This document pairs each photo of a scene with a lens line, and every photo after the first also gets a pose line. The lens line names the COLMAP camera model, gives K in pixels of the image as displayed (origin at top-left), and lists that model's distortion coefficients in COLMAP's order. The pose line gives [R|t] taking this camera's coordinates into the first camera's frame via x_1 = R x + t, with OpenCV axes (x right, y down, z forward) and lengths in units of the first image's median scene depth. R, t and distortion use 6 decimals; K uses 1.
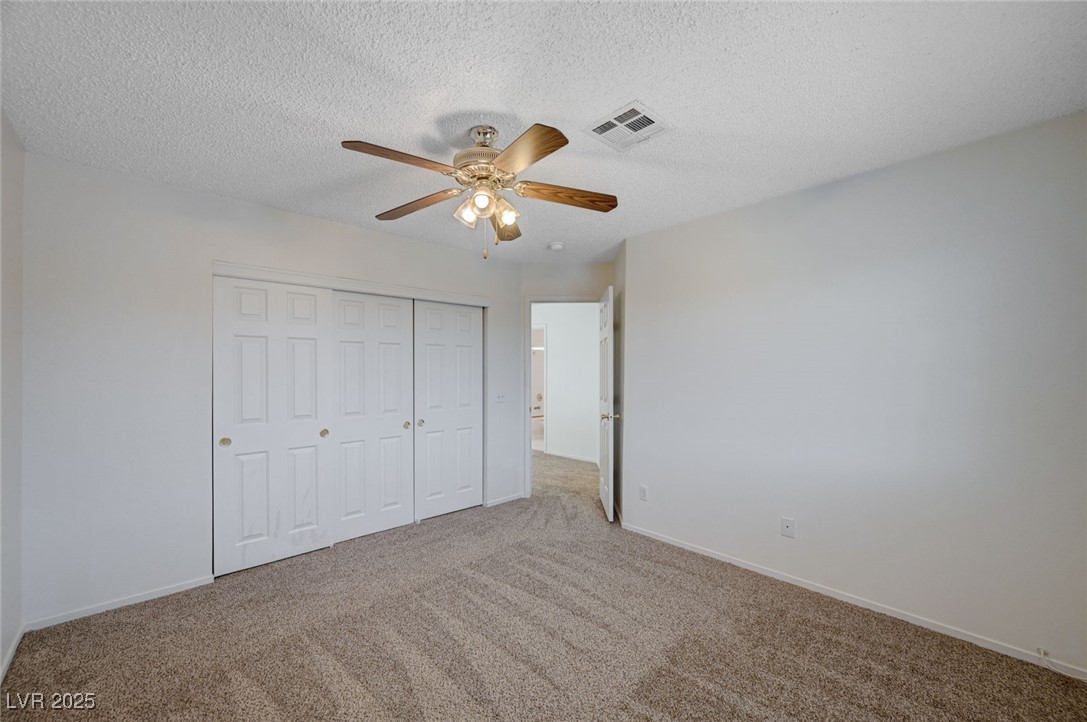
lens RADIAL K [[434.6, 0, 546.0], [0, 434.6, 366.4], [0, 0, 1]] dist [-0.002403, 0.000372]
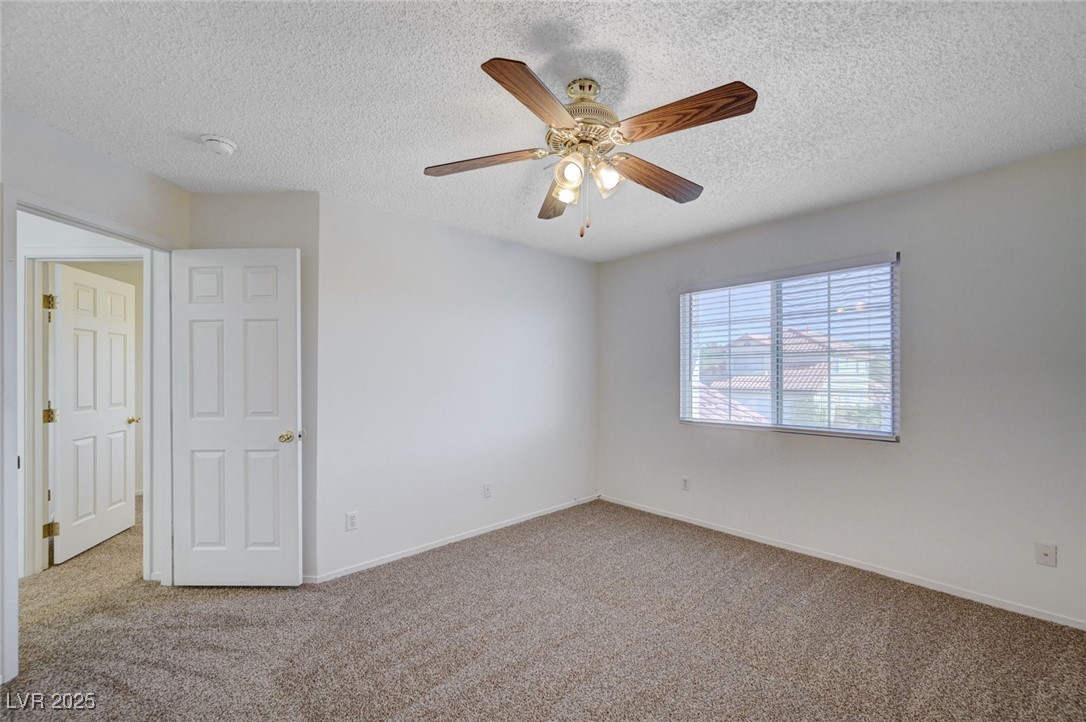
lens RADIAL K [[434.2, 0, 548.9], [0, 434.2, 366.7], [0, 0, 1]] dist [-0.002403, 0.000372]
pose [[-0.001465, 0.009657, 0.999952, -0.588335], [-0.008303, 0.999919, -0.009669, 0.007742], [-0.999964, -0.008317, -0.001385, 0.637061]]
